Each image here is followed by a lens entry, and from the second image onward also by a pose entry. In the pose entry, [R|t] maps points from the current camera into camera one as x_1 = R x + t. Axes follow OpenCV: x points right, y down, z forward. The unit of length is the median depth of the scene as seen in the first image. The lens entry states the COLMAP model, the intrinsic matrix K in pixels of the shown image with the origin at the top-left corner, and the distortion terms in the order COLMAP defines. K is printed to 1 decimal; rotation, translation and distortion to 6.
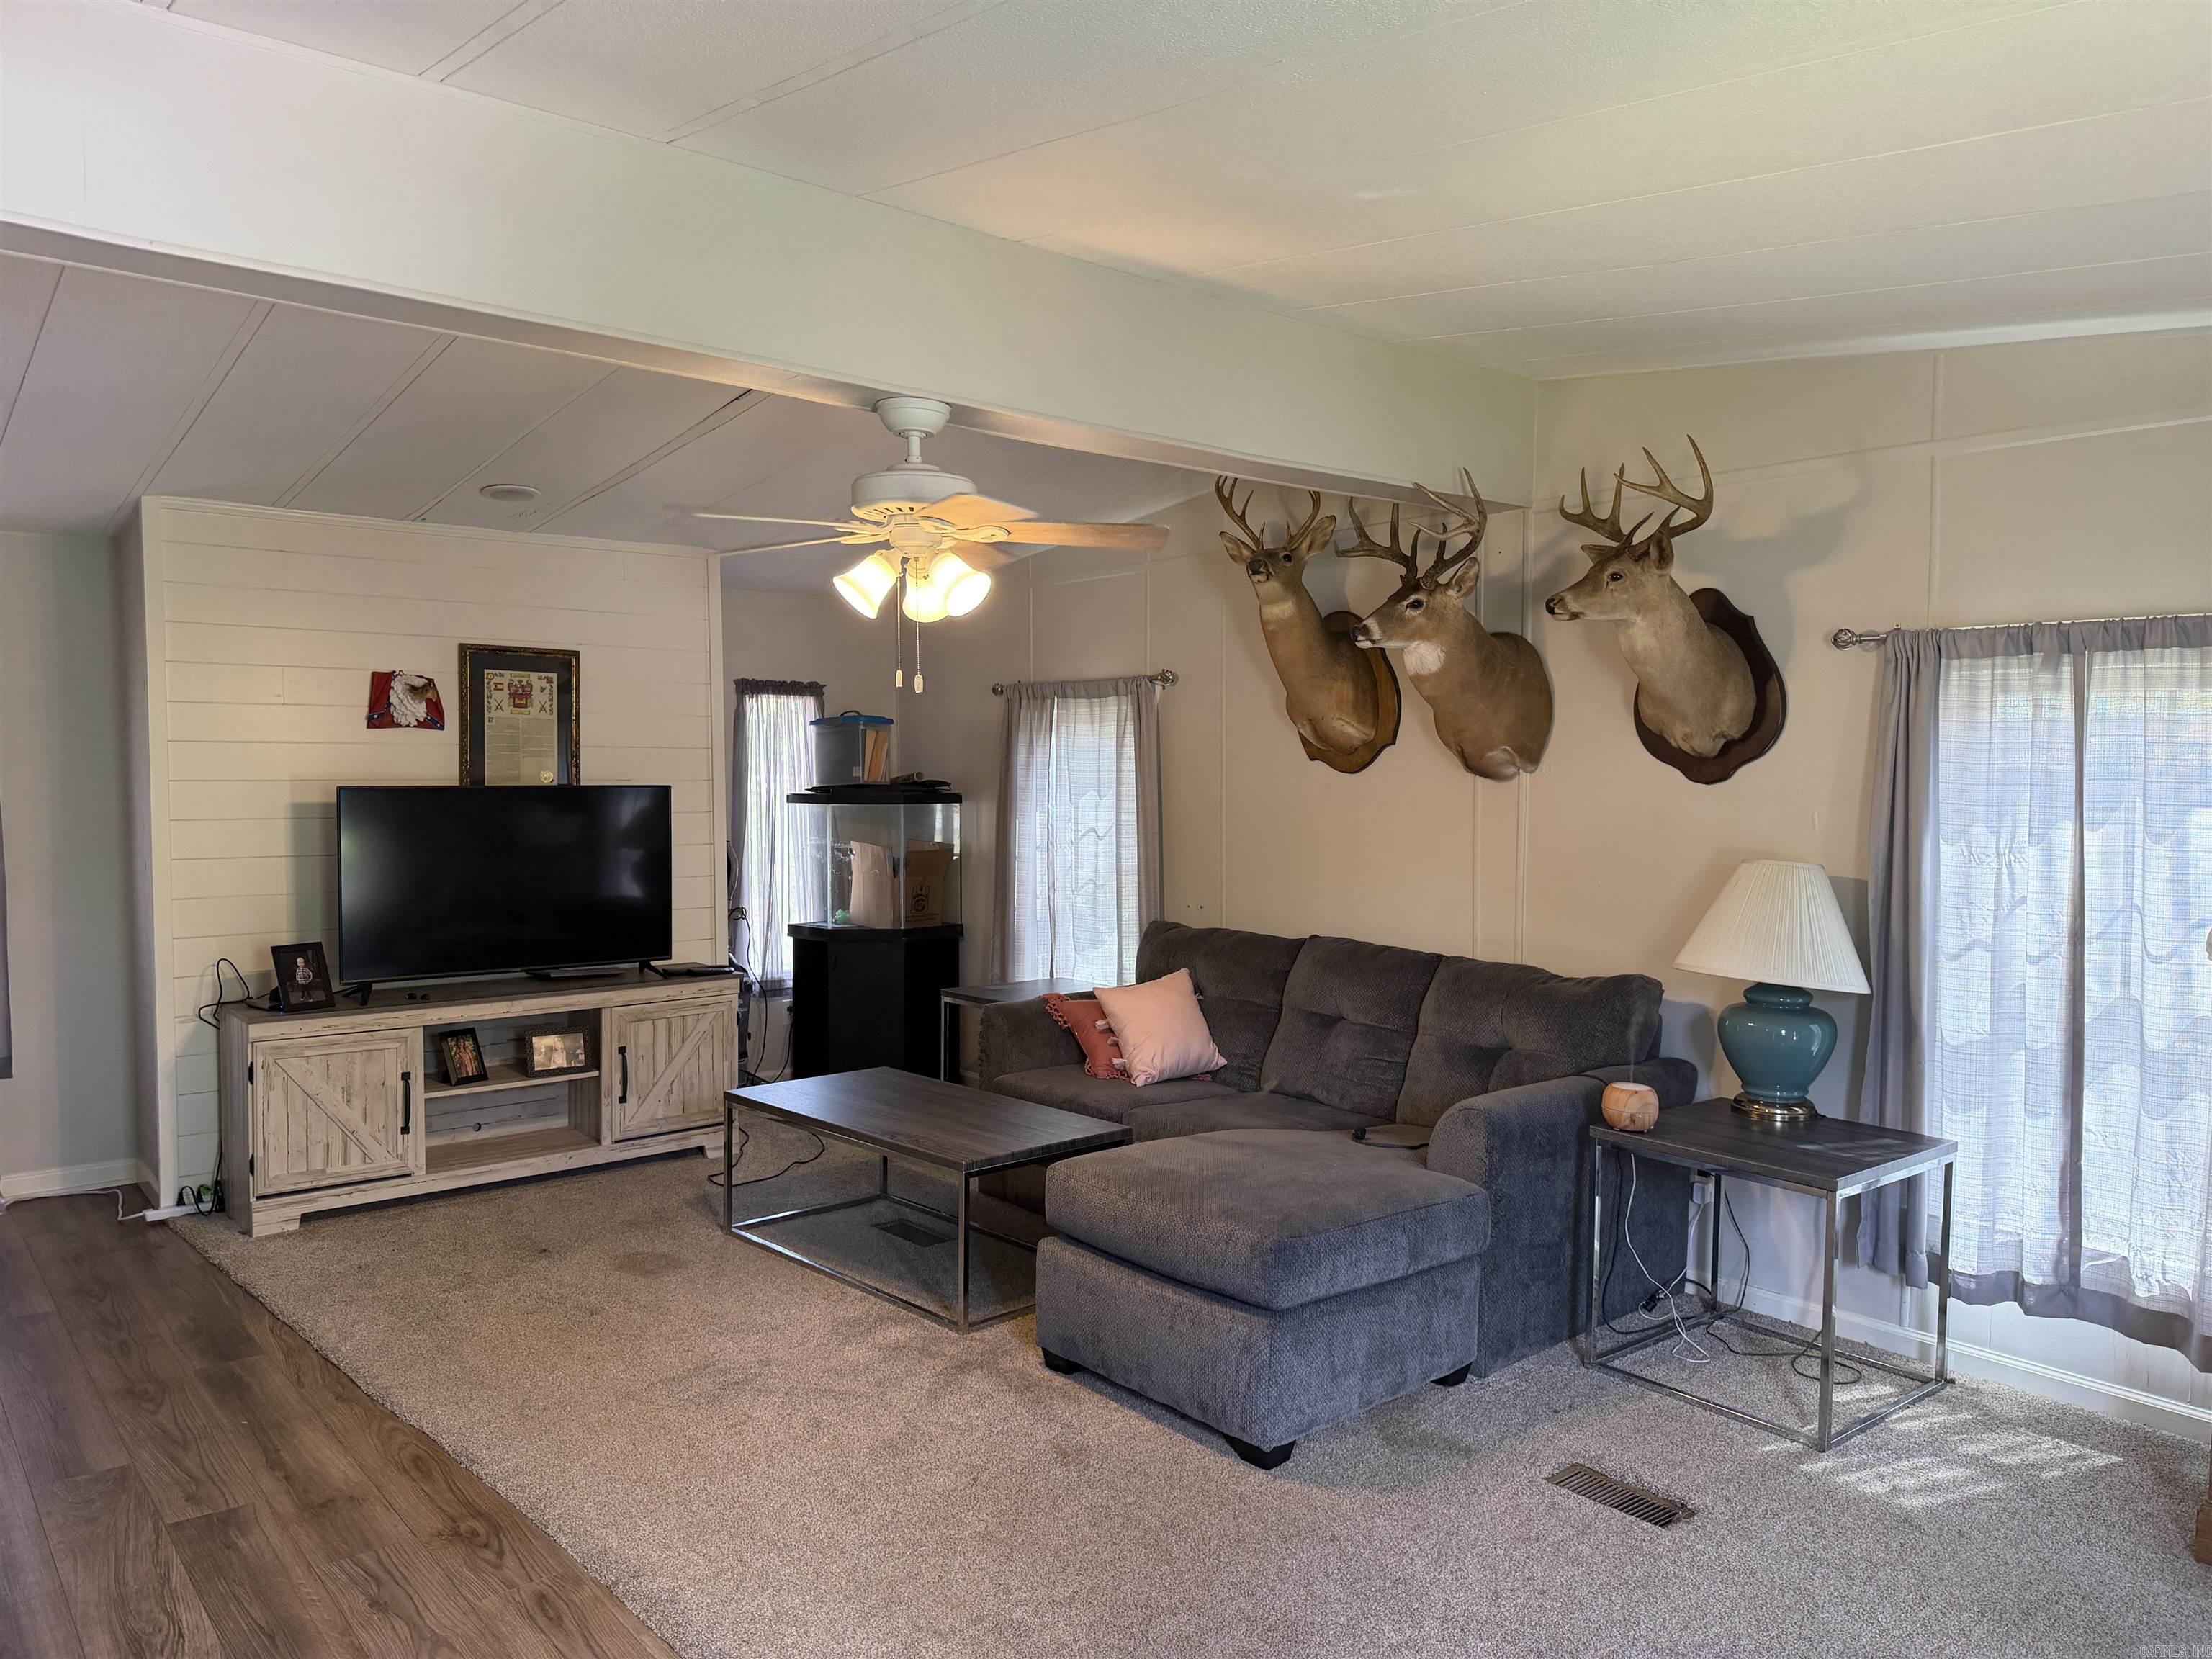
lens RADIAL K [[1535.5, 0, 1106.0], [0, 1535.5, 829.5], [0, 0, 1]] dist [0.025648, -0.002906]
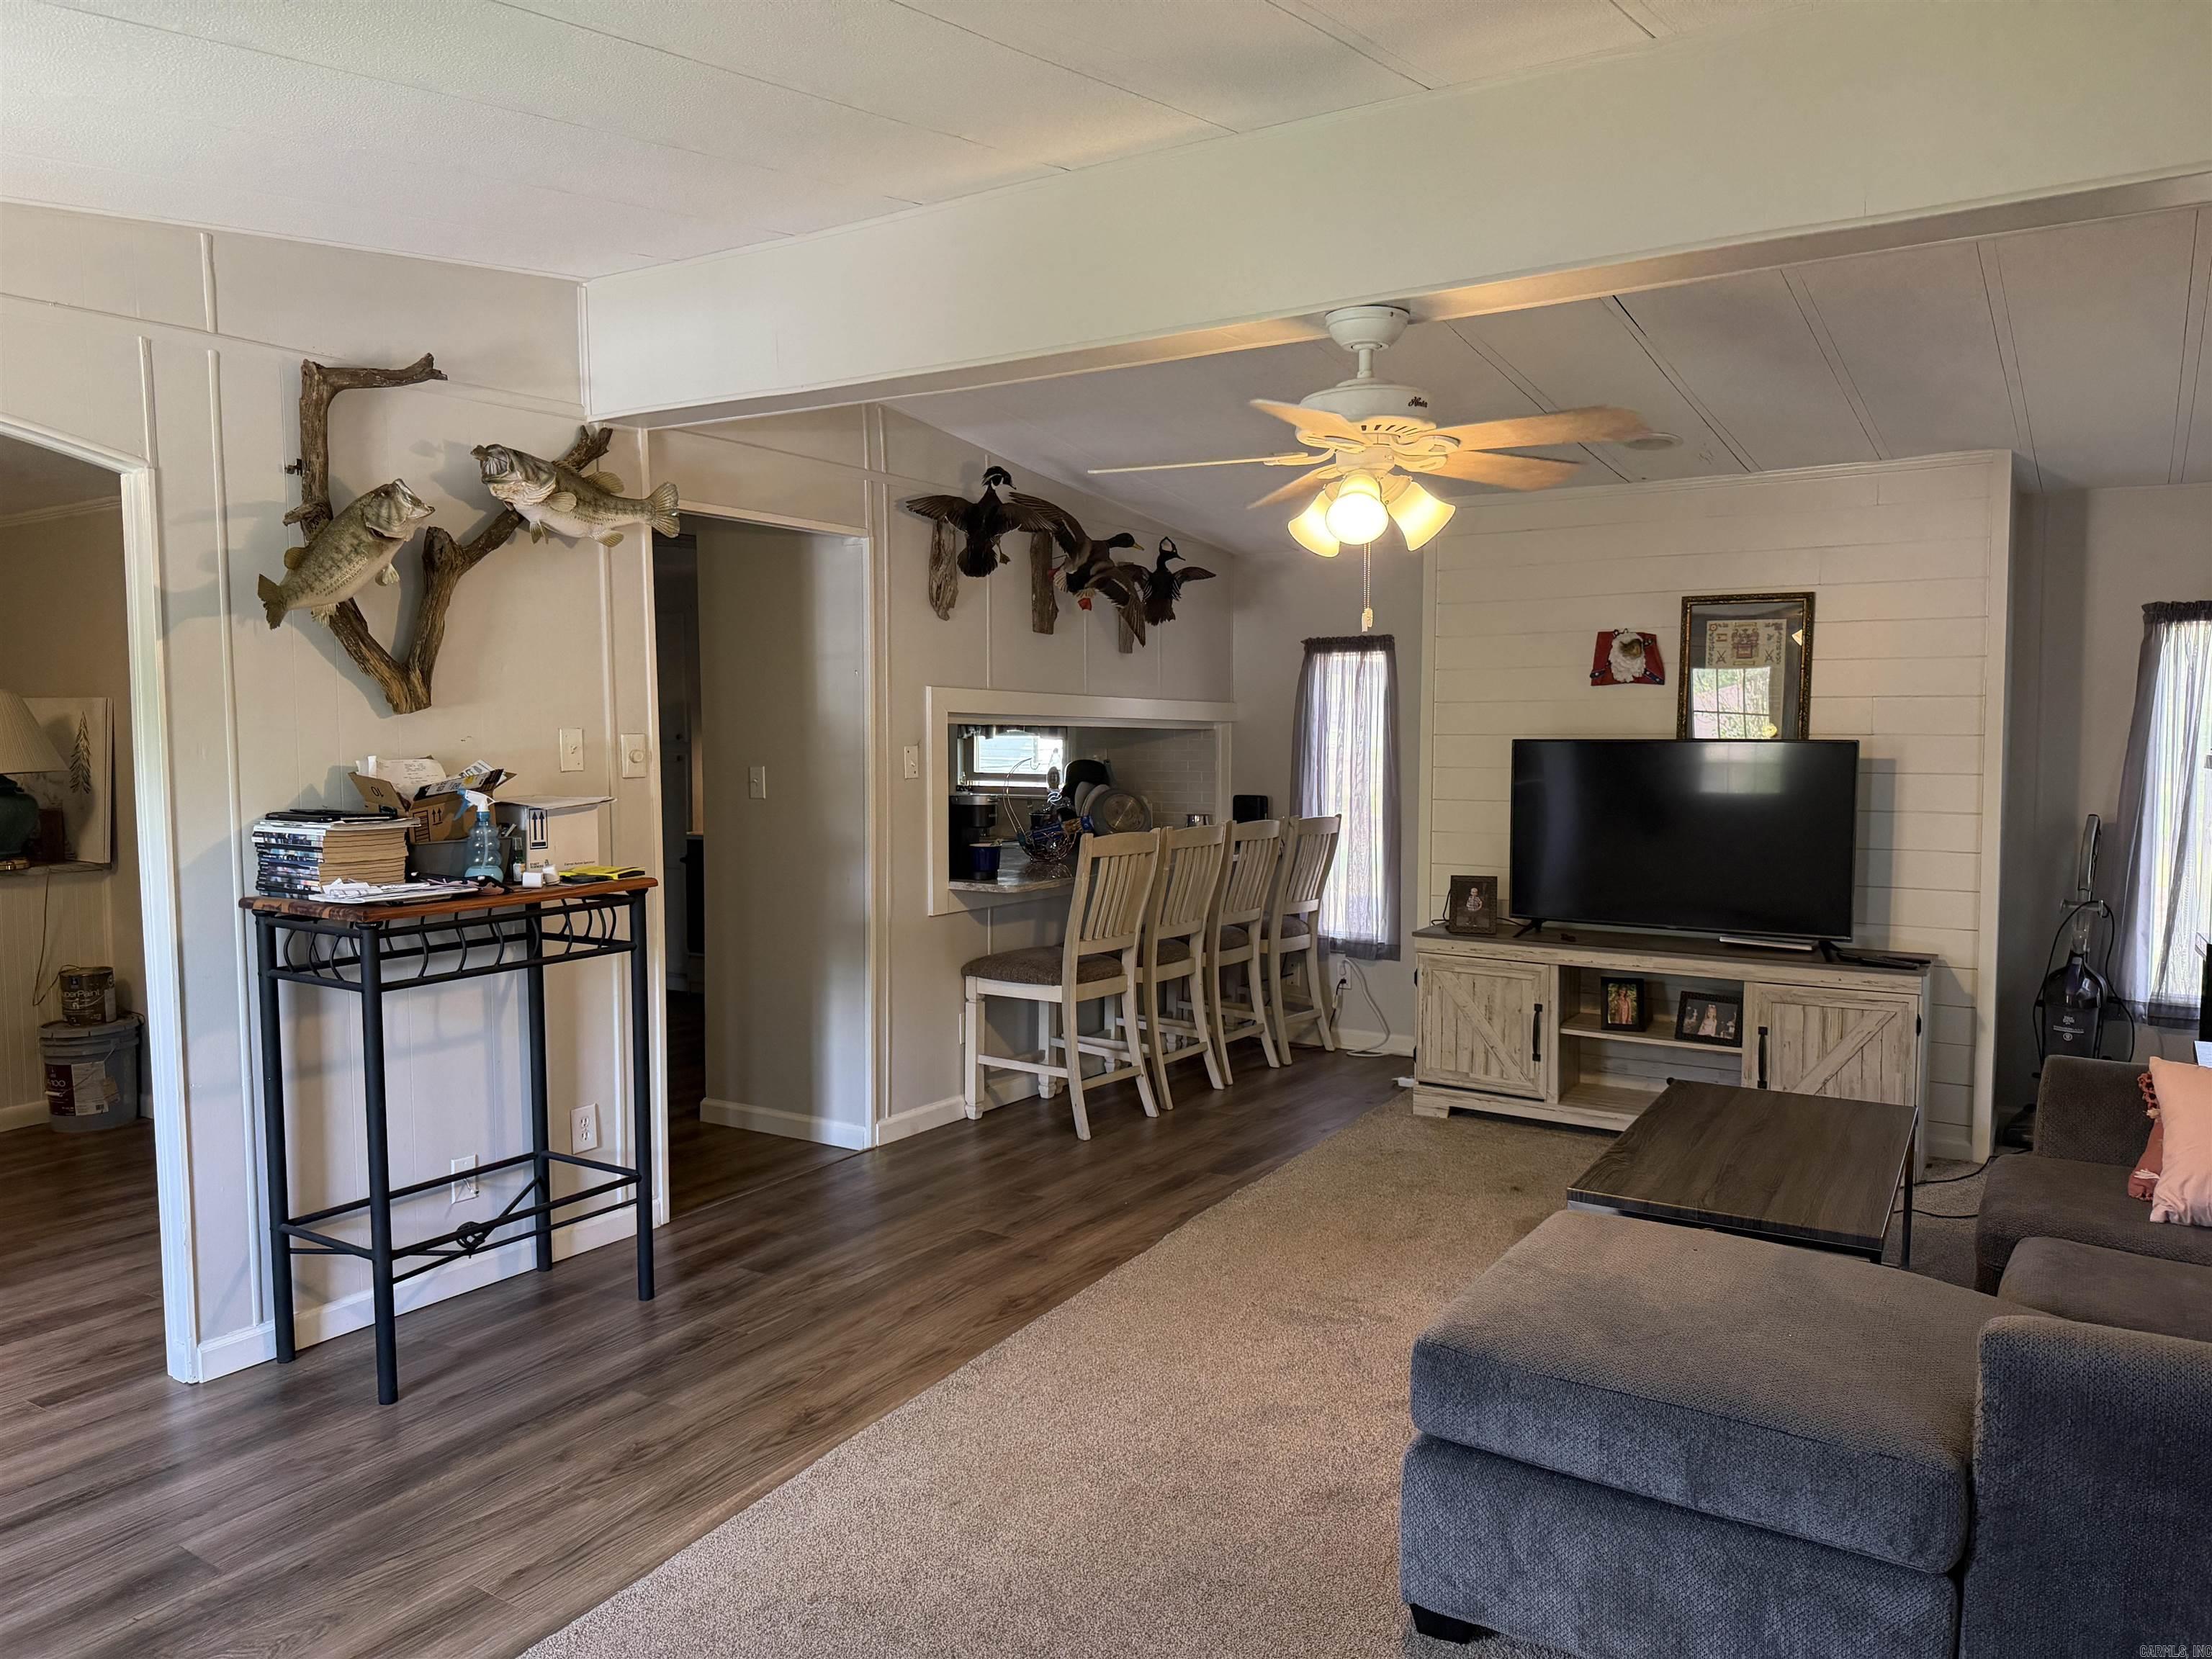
lens RADIAL K [[1535.5, 0, 1106.0], [0, 1535.5, 829.5], [0, 0, 1]] dist [0.025648, -0.002906]
pose [[0.305274, 0.061717, -0.950263, 0.464809], [-0.038817, 0.997875, 0.052339, -0.009083], [0.951473, 0.020908, 0.307021, 0.377219]]
